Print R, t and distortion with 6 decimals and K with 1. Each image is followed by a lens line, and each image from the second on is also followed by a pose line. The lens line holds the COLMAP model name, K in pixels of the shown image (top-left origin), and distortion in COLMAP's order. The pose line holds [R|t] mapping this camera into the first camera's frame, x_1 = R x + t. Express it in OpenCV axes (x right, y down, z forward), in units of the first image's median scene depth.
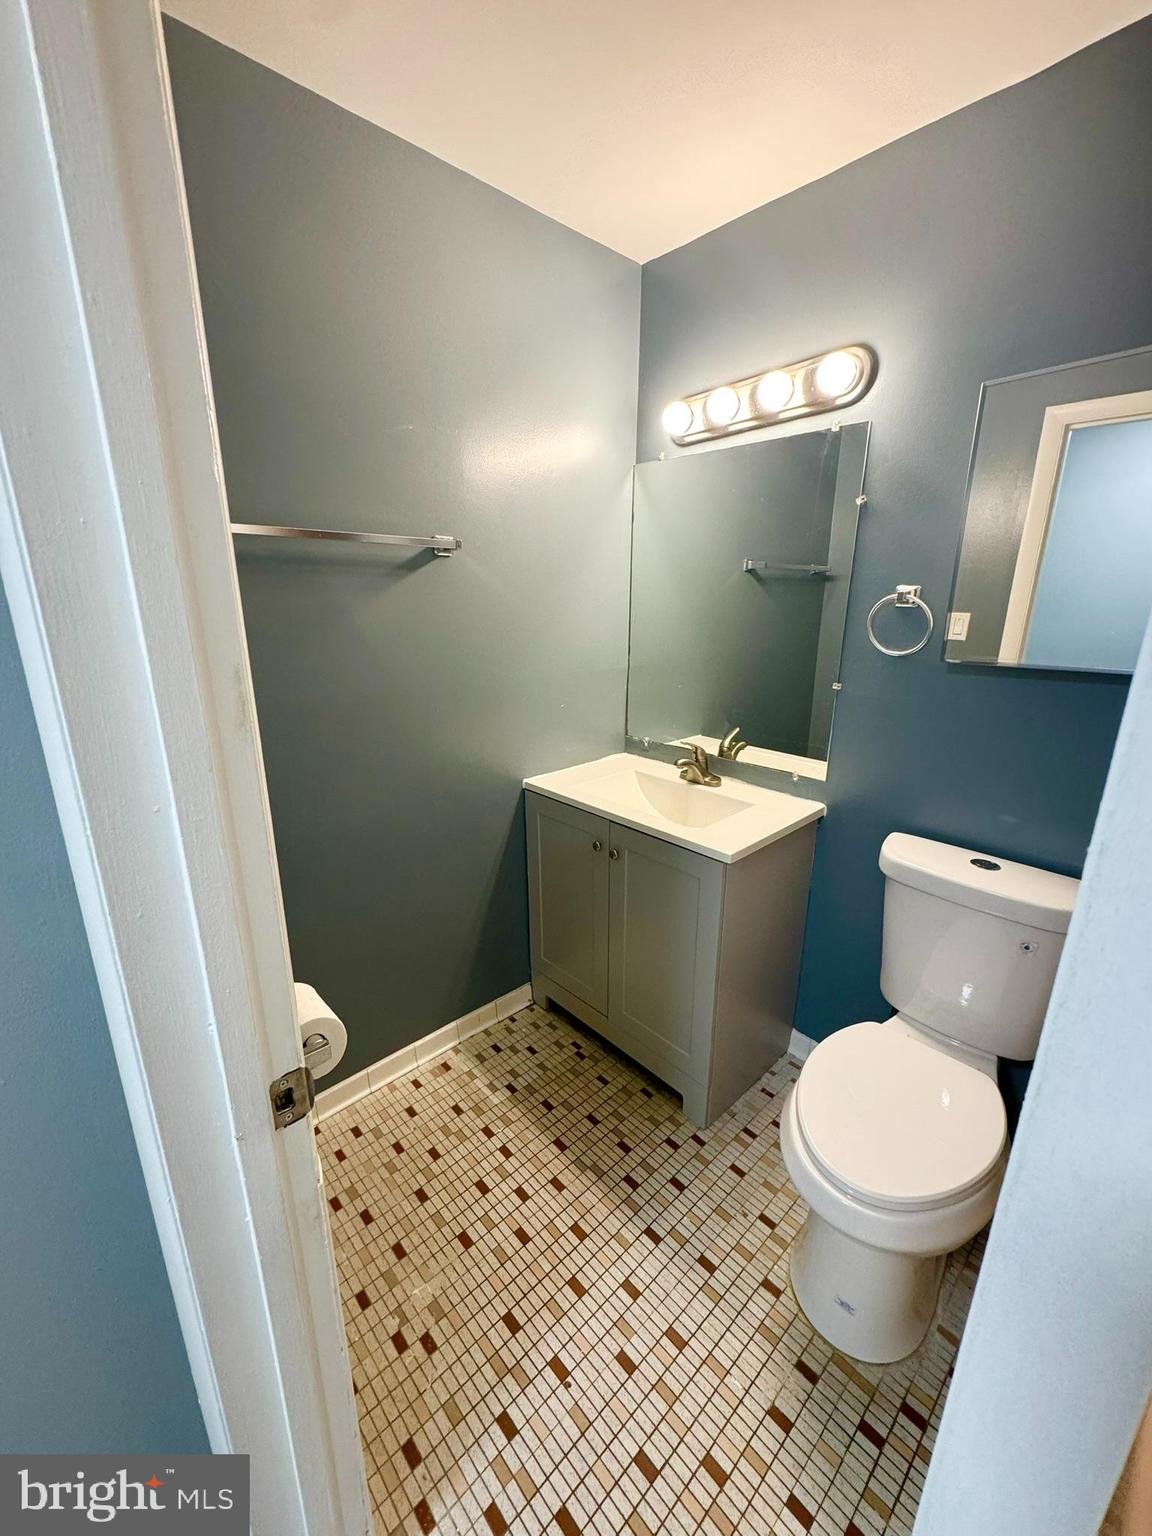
lens RADIAL K [[610.2, 0, 575.6], [0, 610.2, 767.0], [0, 0, 1]] dist [0.000680, 0.000420]
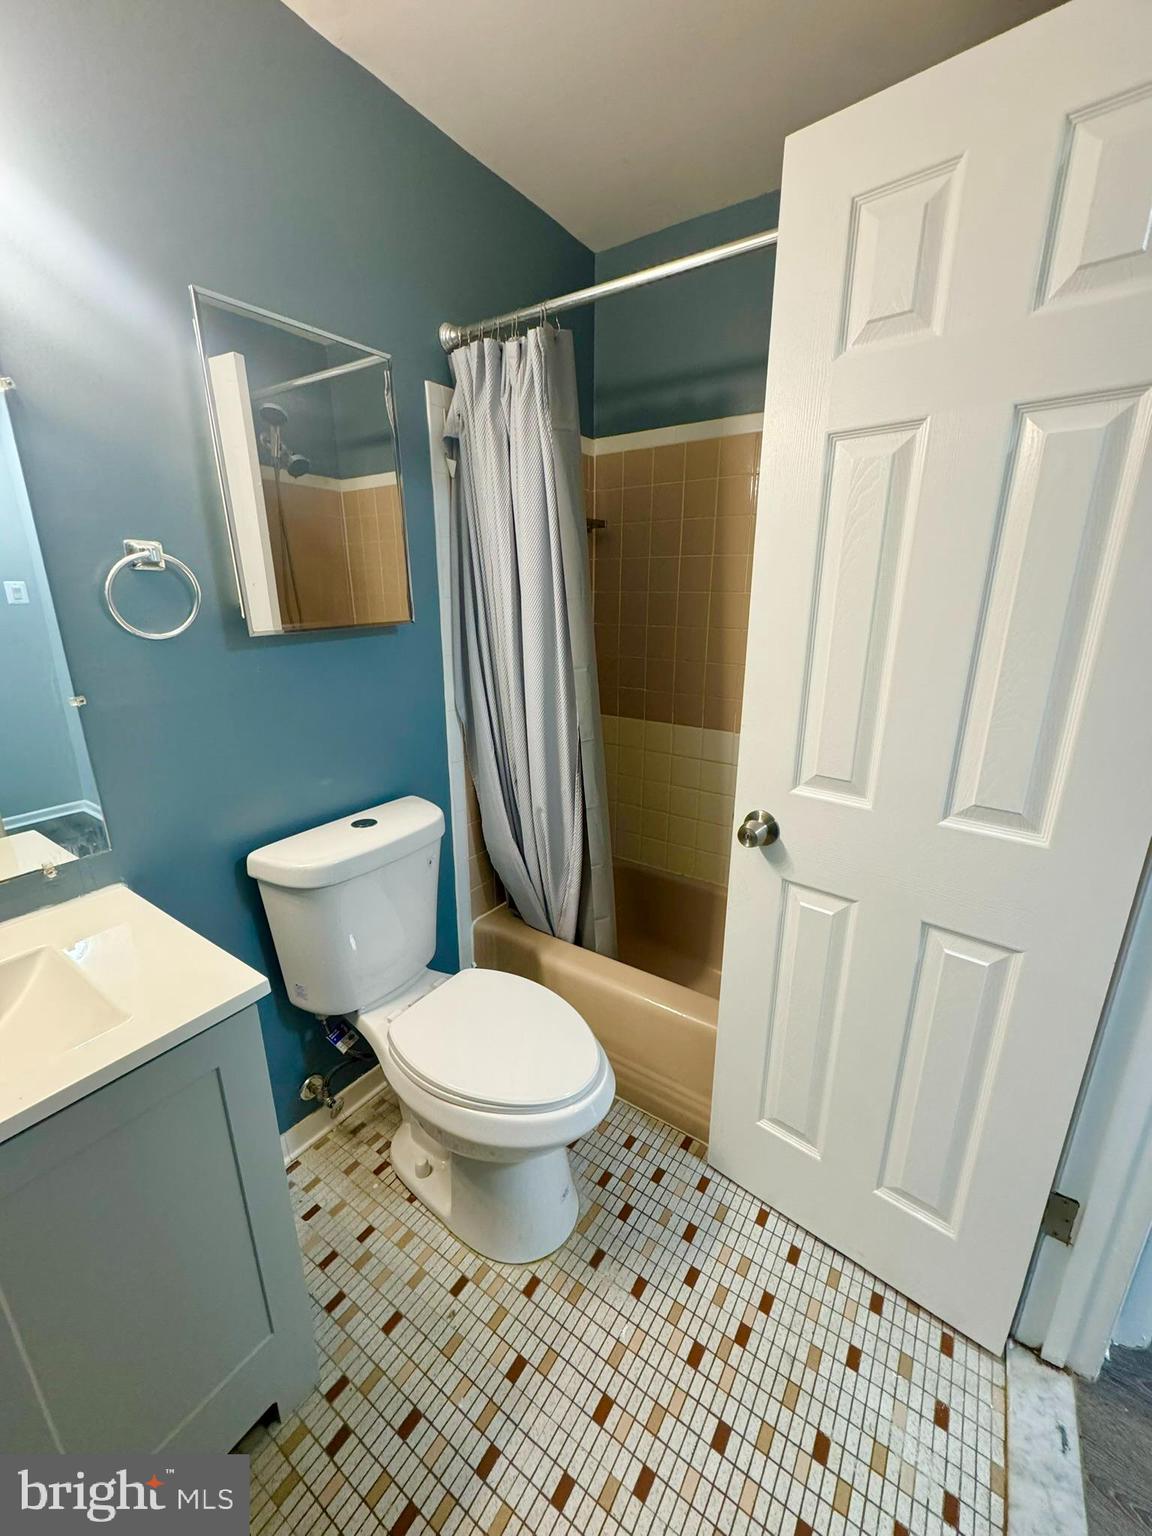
lens RADIAL K [[610.2, 0, 576.1], [0, 610.2, 766.9], [0, 0, 1]] dist [0.000680, 0.000420]
pose [[-0.225944, -0.281487, 0.932585, -0.327592], [0.269151, 0.902036, 0.337475, -0.168727], [-0.936219, 0.327257, -0.128047, 0.725843]]
